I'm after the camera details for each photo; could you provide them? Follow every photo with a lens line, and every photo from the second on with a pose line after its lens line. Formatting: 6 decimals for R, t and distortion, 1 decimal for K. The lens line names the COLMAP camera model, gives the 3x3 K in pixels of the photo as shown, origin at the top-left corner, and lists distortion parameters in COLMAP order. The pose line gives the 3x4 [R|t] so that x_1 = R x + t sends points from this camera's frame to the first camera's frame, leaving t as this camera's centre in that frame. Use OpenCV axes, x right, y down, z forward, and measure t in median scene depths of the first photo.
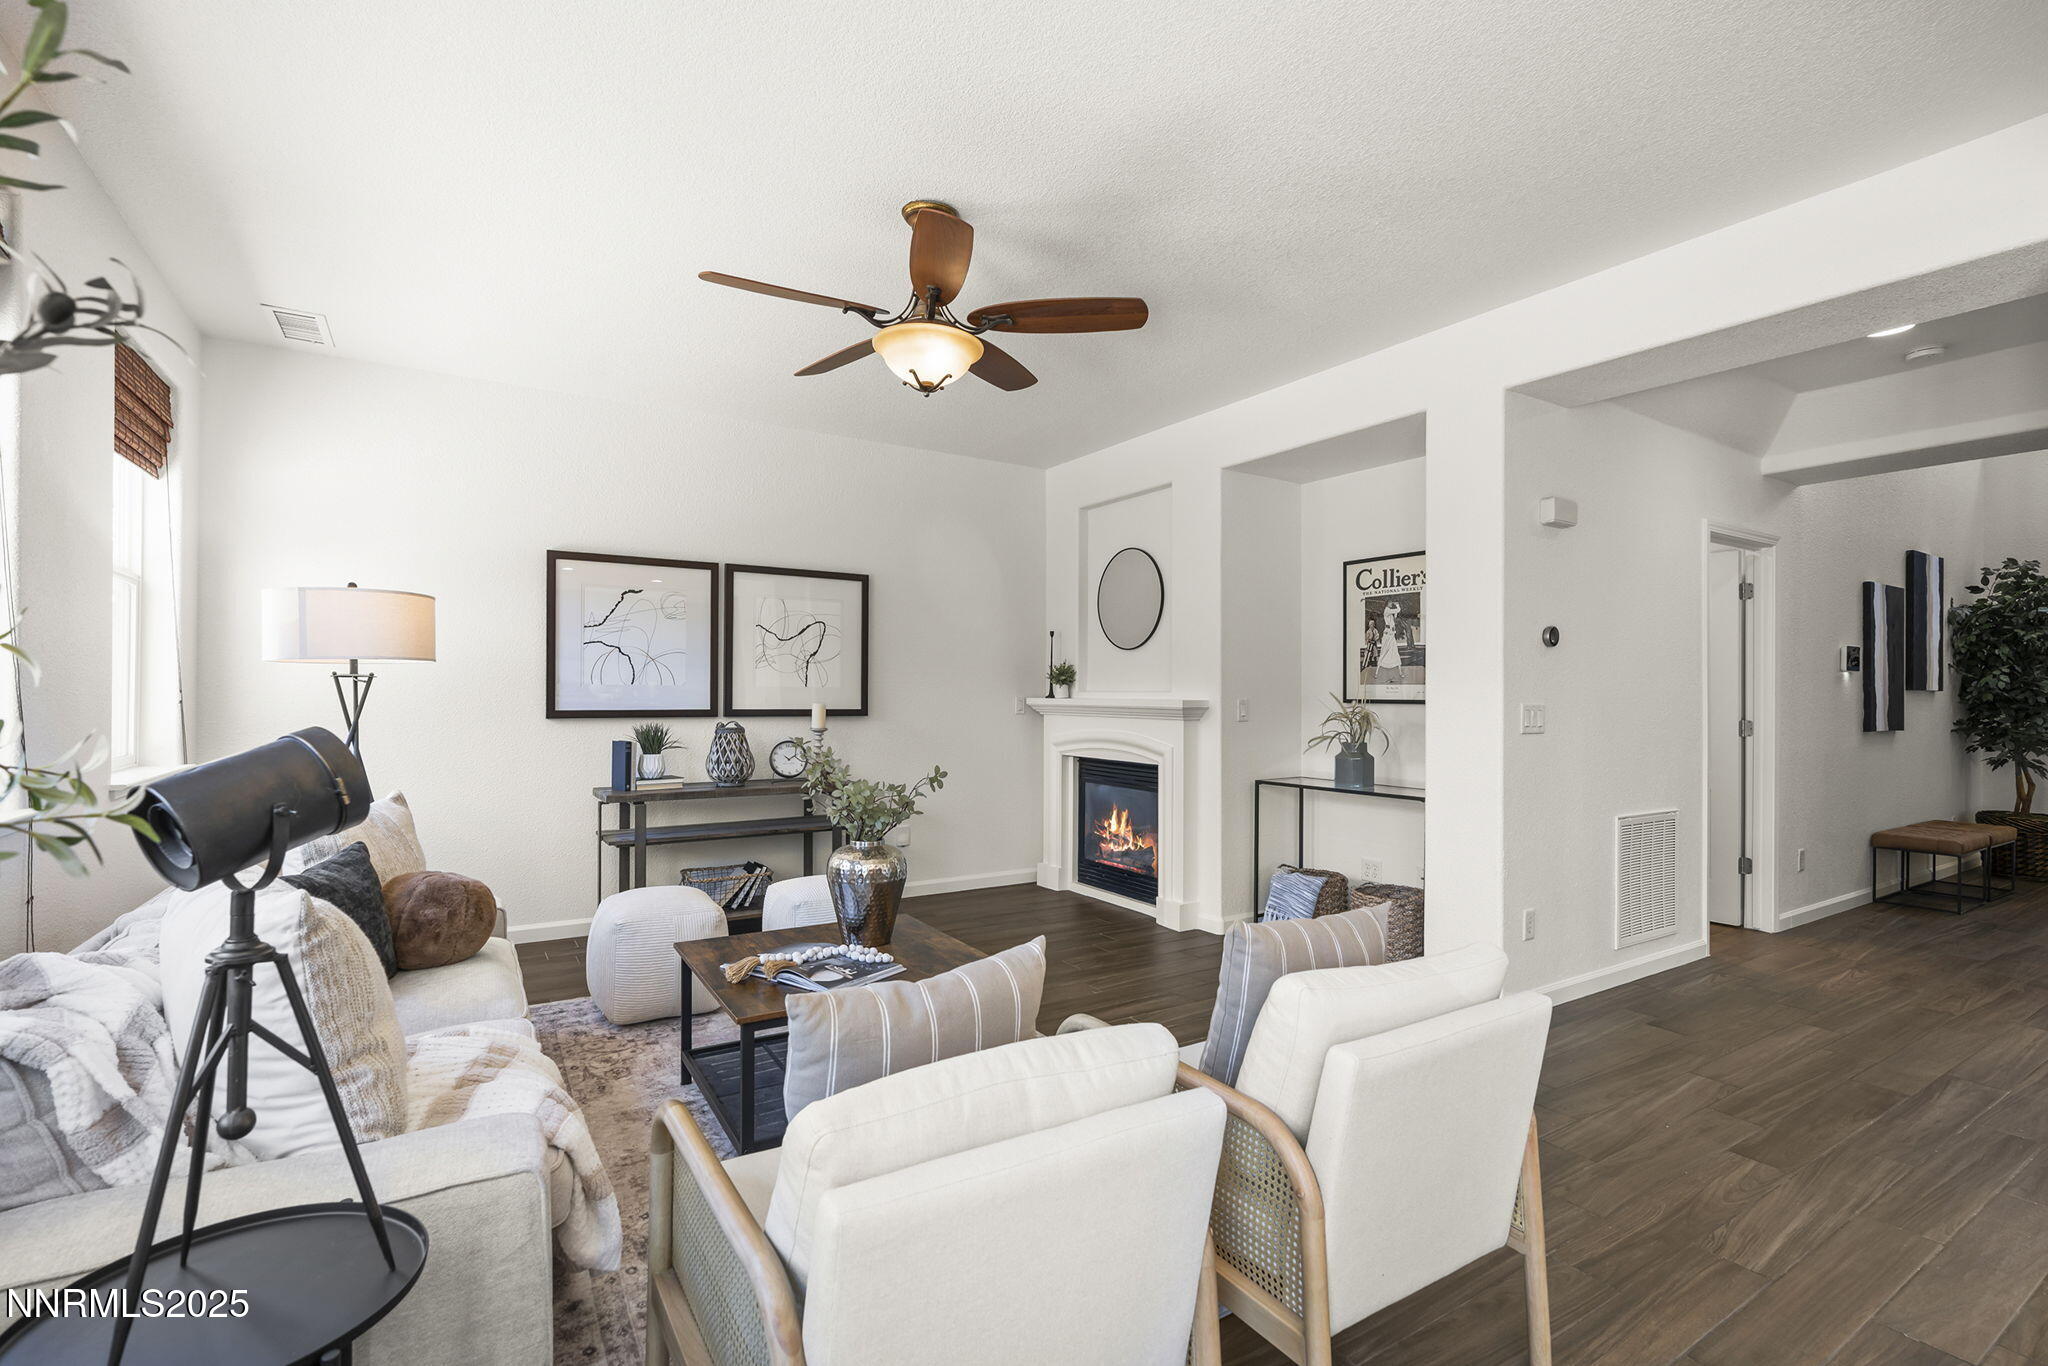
lens RADIAL K [[926.7, 0, 1020.0], [0, 926.7, 690.3], [0, 0, 1]] dist [-0.002770, 0.002345]
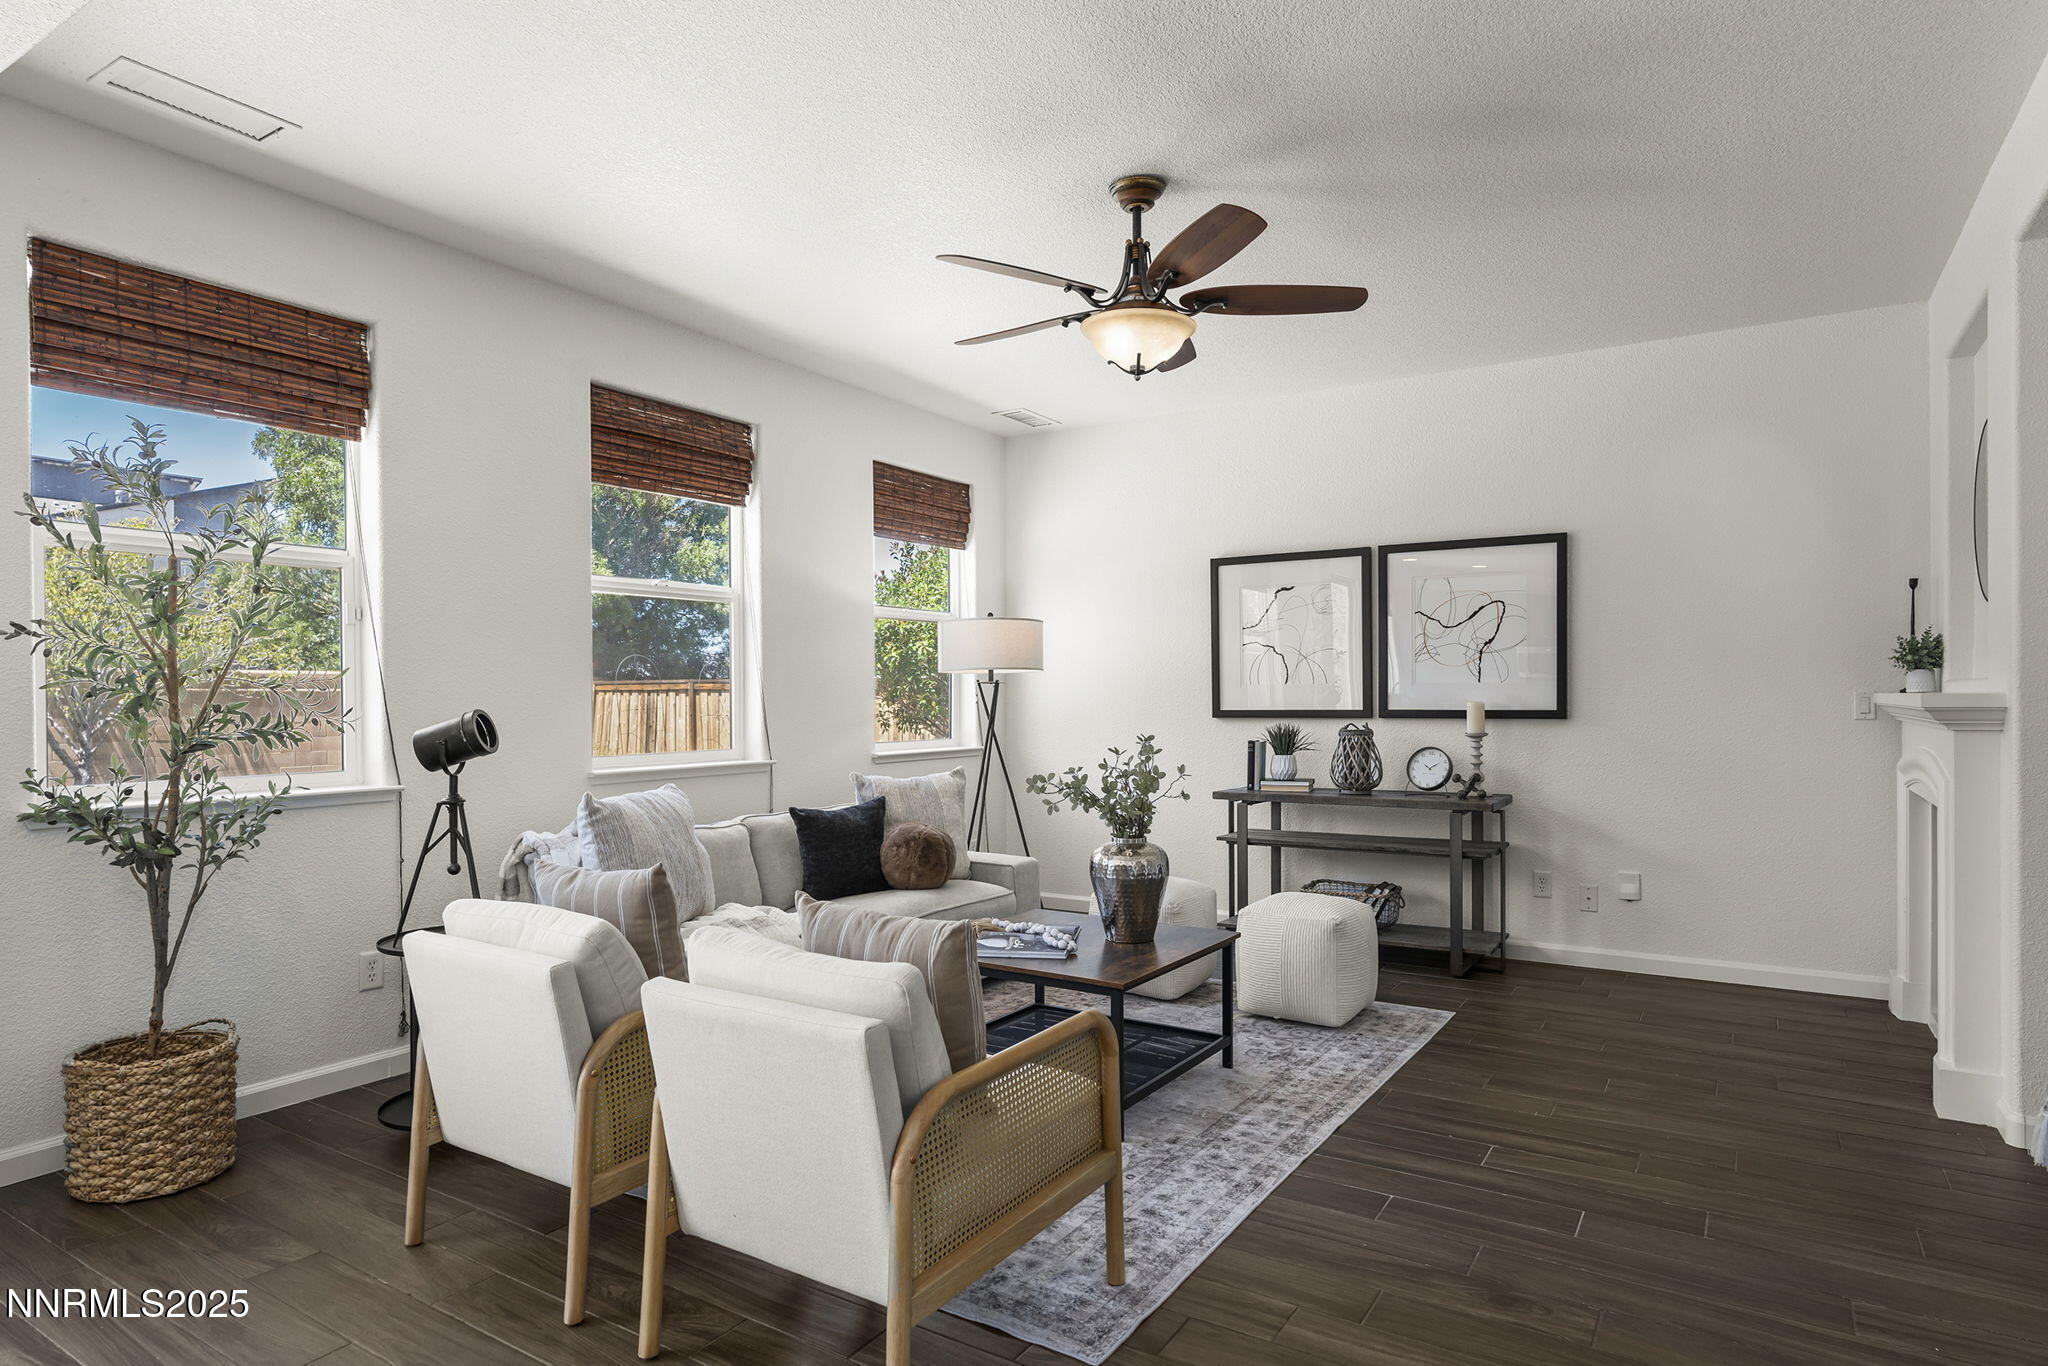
lens RADIAL K [[1149.2, 0, 1033.0], [0, 1149.2, 702.0], [0, 0, 1]] dist [0.003048, -0.000443]
pose [[0.436352, -0.004885, -0.899763, 0.562069], [0.012511, 0.999922, 0.000639, 0.008841], [0.899689, -0.011536, 0.436378, 0.229936]]
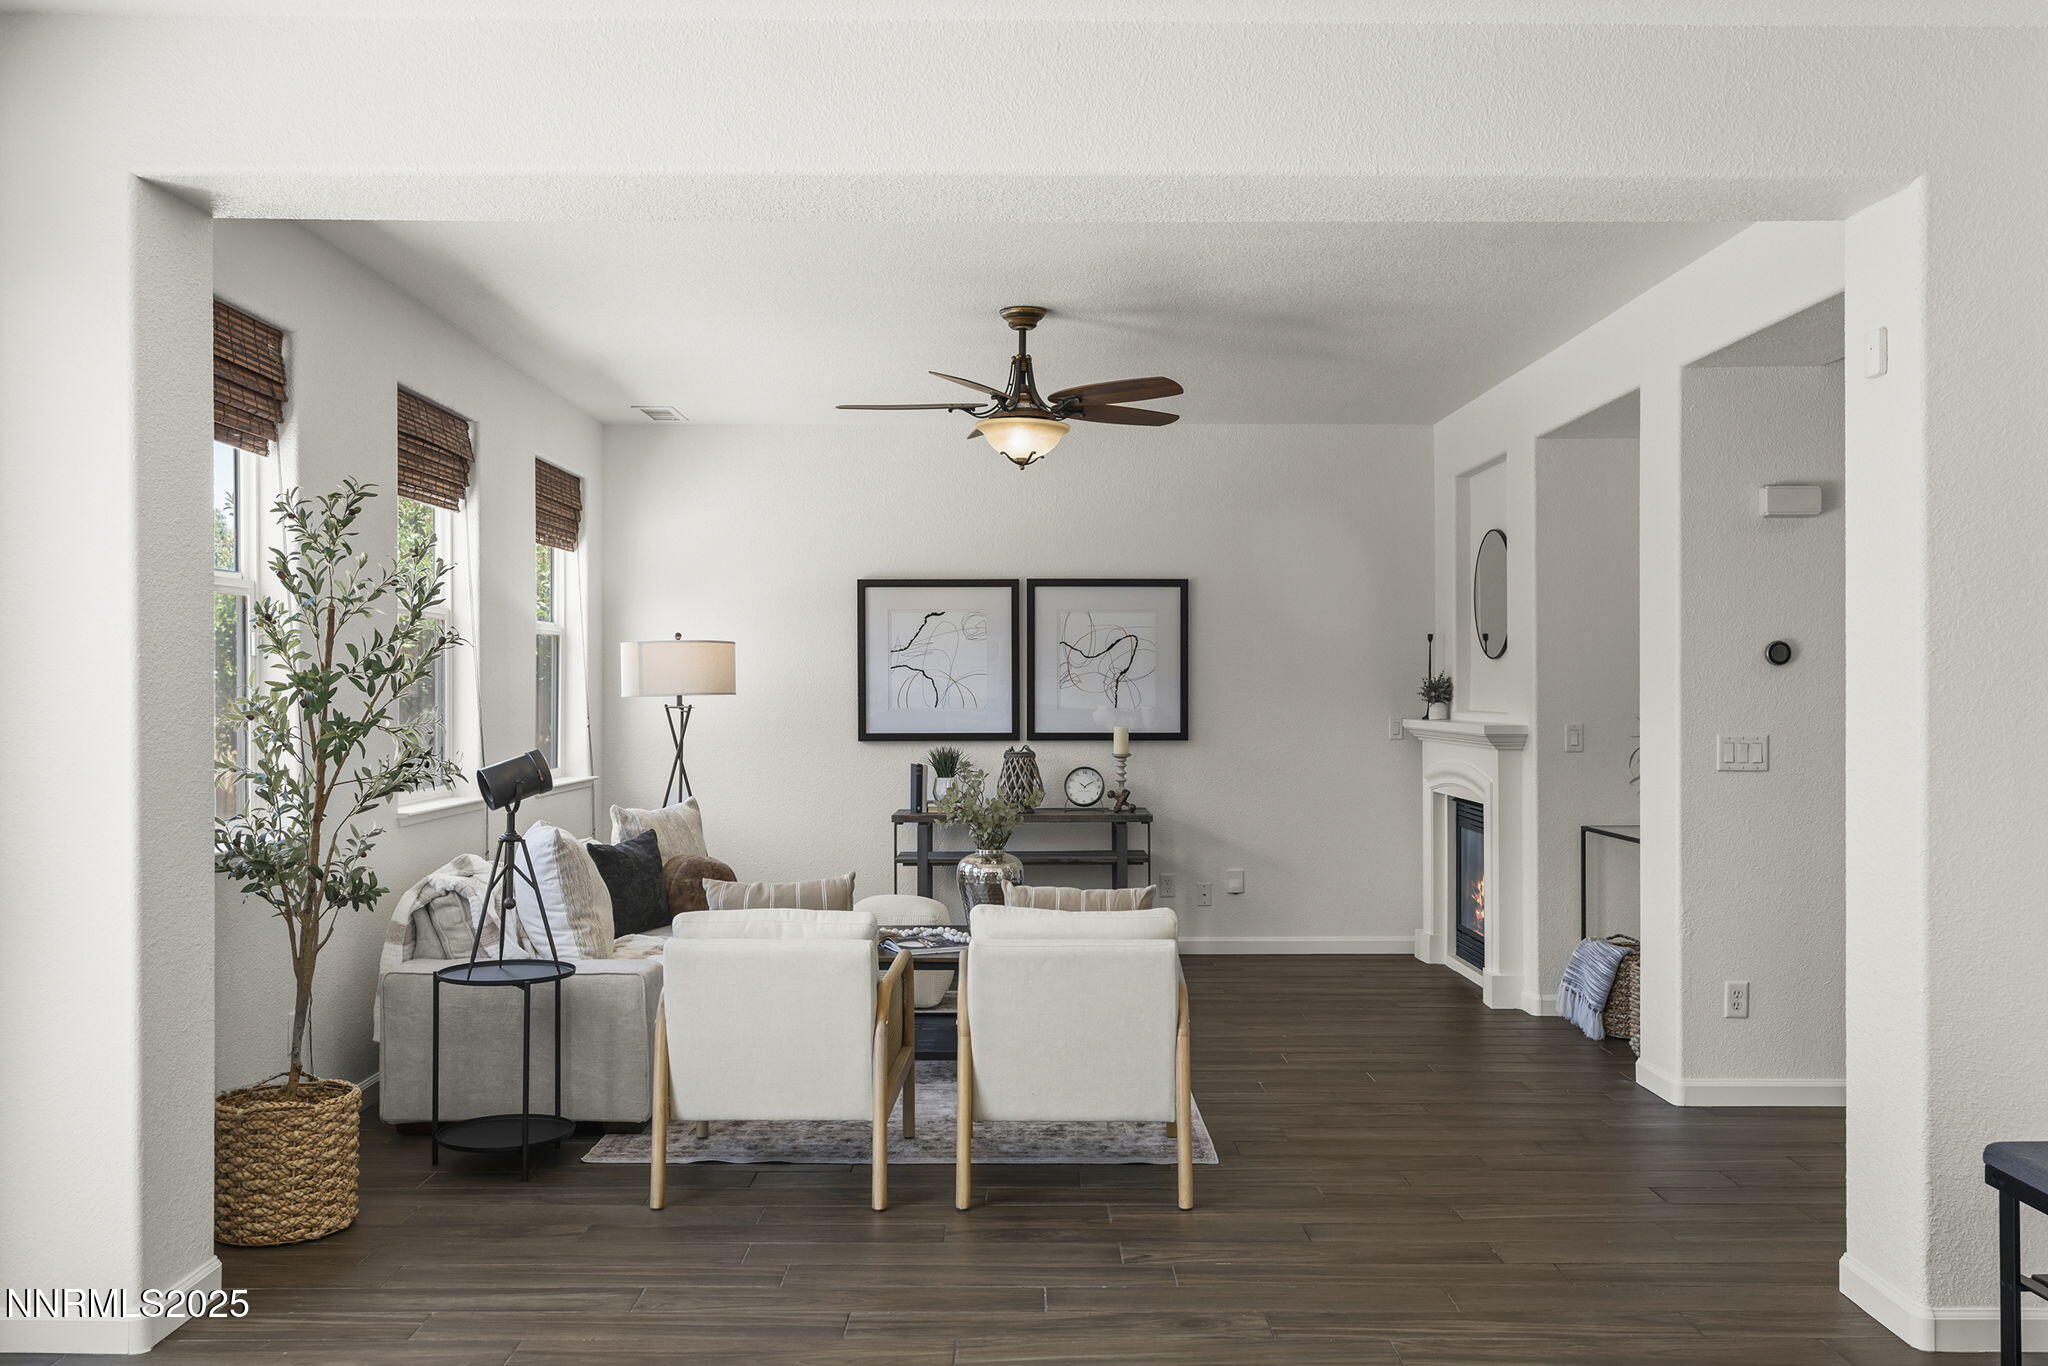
lens RADIAL K [[1658.8, 0, 1034.2], [0, 1658.8, 679.2], [0, 0, 1]] dist [0.033424, 0.009586]
pose [[0.852959, -0.010922, -0.521863, 0.608057], [0.008447, 0.999939, -0.007122, -0.023222], [0.521909, 0.001667, 0.853000, -0.471563]]
